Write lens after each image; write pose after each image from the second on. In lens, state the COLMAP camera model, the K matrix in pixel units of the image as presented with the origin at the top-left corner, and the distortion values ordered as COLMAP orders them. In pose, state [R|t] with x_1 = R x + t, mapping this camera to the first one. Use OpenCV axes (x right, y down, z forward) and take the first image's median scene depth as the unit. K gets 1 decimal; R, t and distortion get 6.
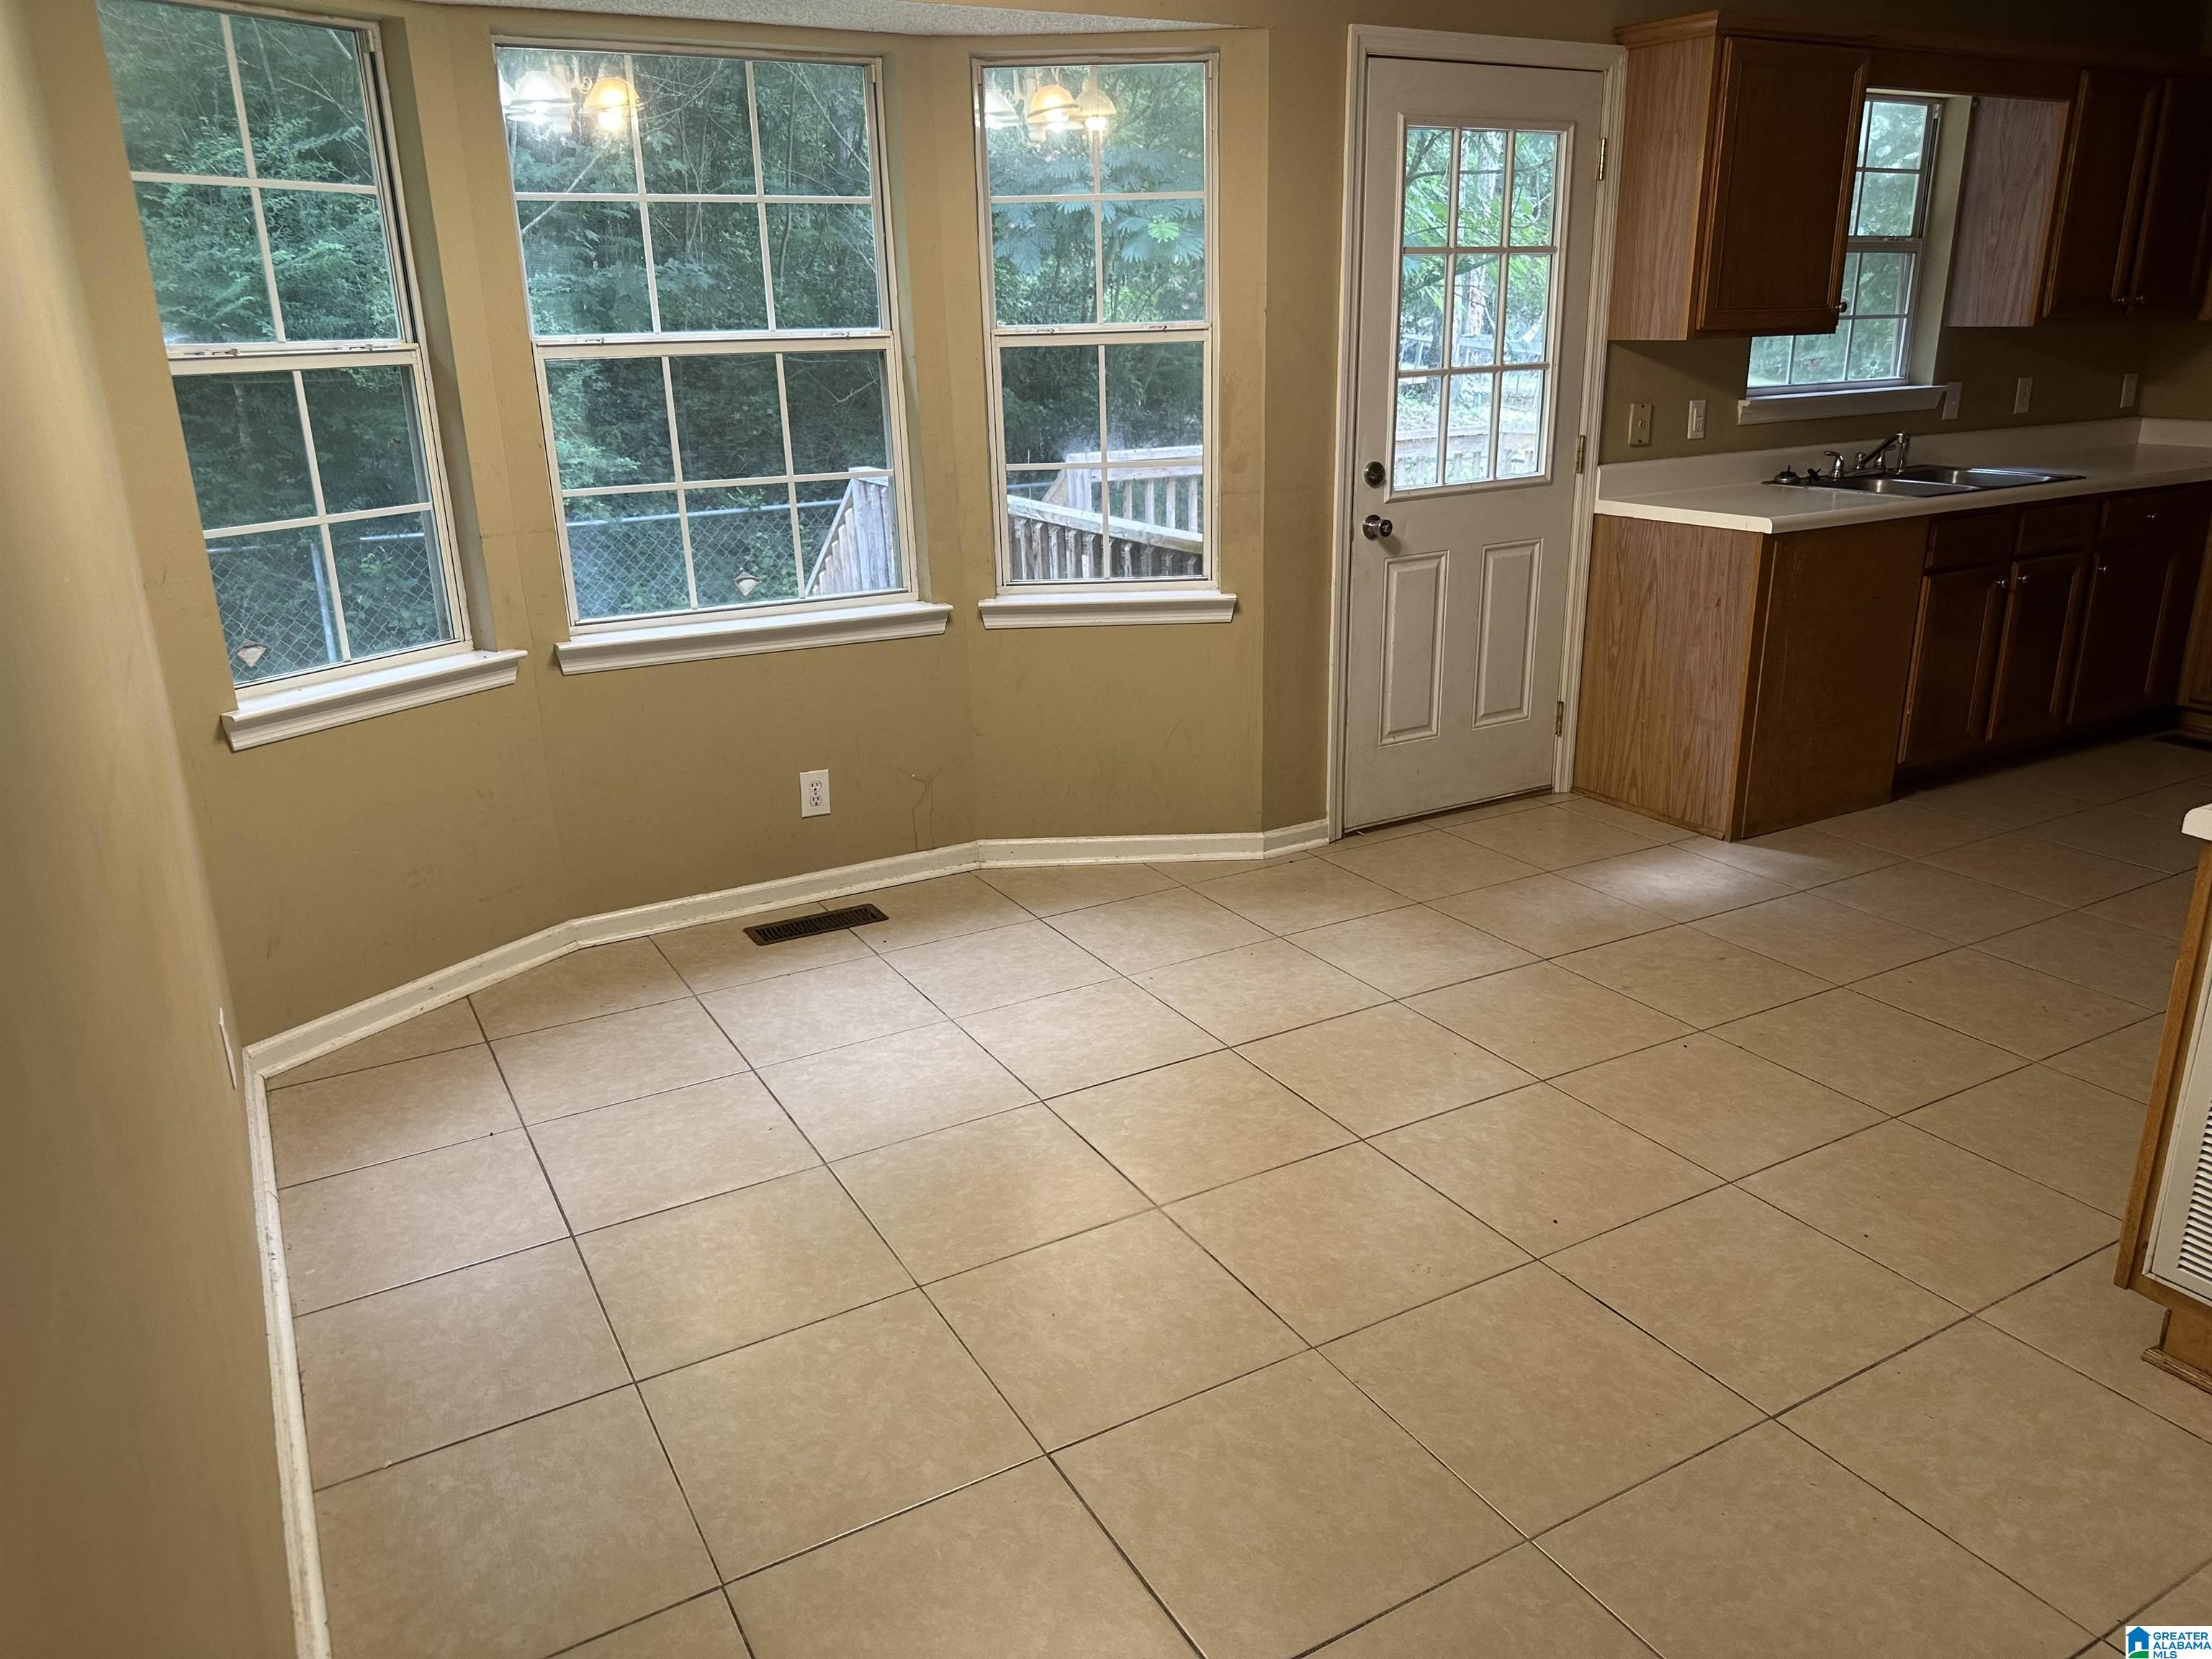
lens RADIAL K [[1581.4, 0, 1095.9], [0, 1581.4, 824.5], [0, 0, 1]] dist [0.107920, -0.126268]
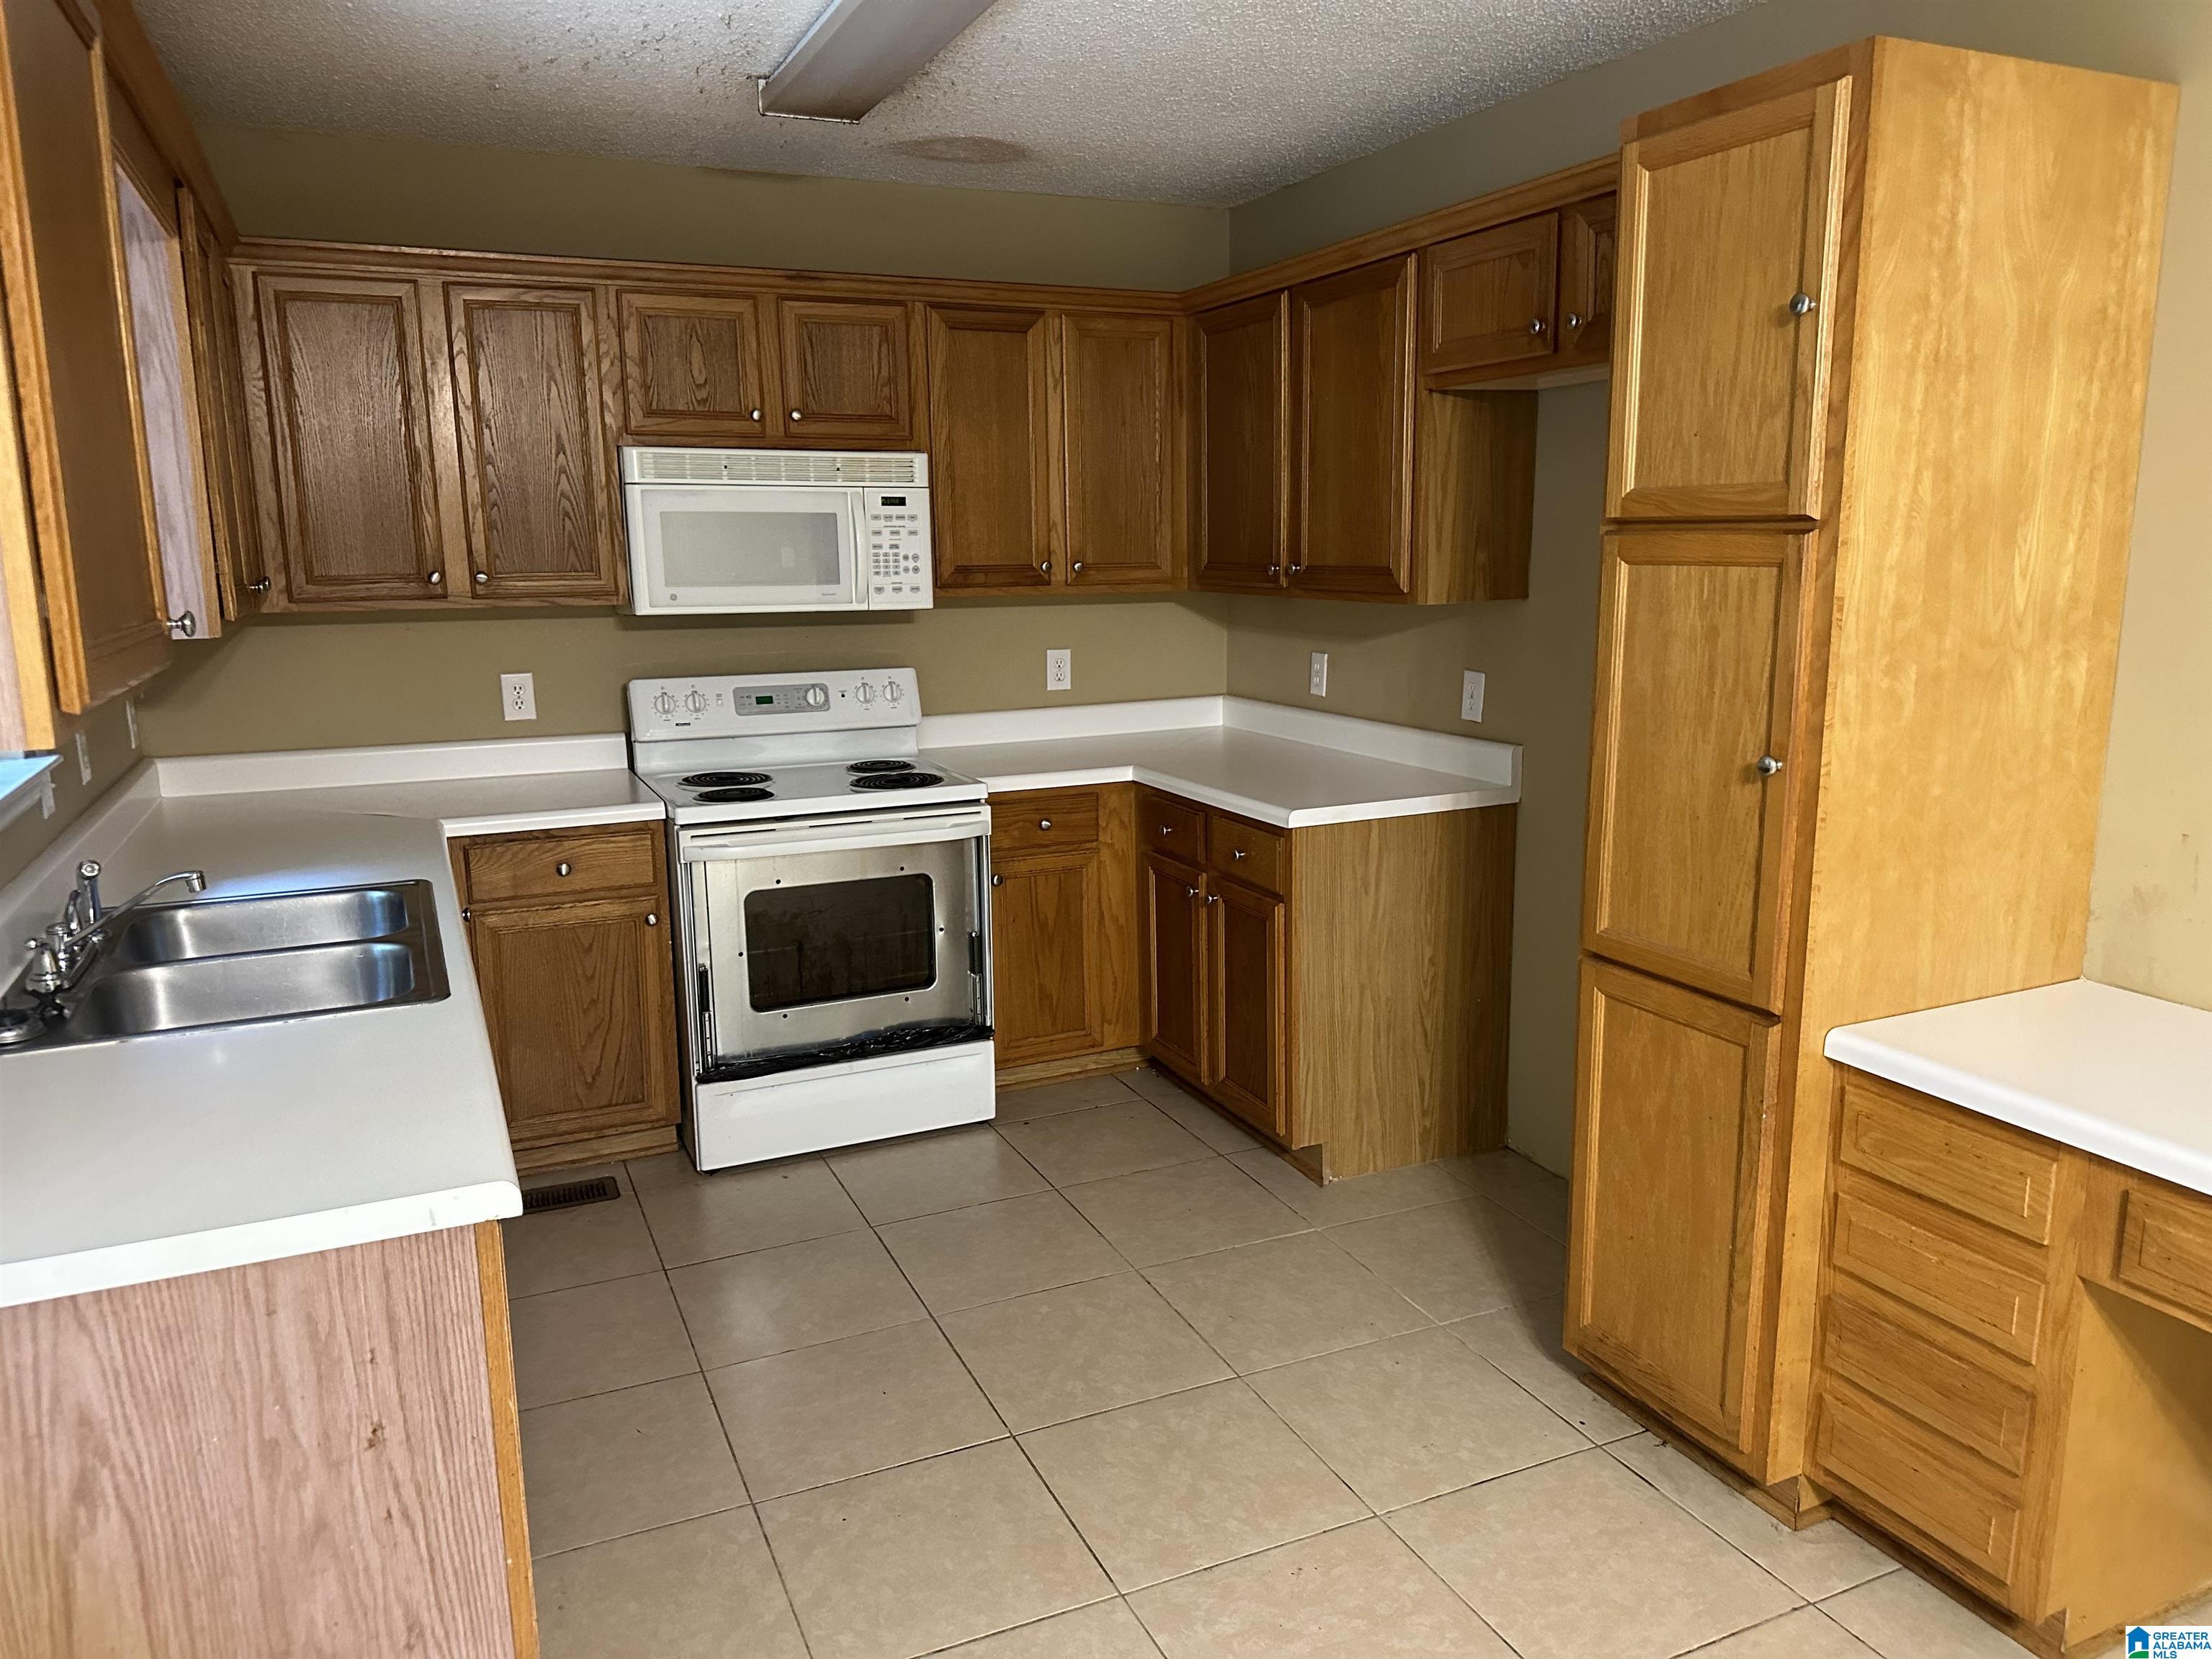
lens RADIAL K [[1581.4, 0, 1106.2], [0, 1581.4, 834.2], [0, 0, 1]] dist [0.107920, -0.126268]
pose [[0.077789, -0.174363, 0.981604, 0.068850], [0.313147, 0.939031, 0.141985, -0.258729], [-0.946514, 0.296341, 0.127648, 0.744398]]
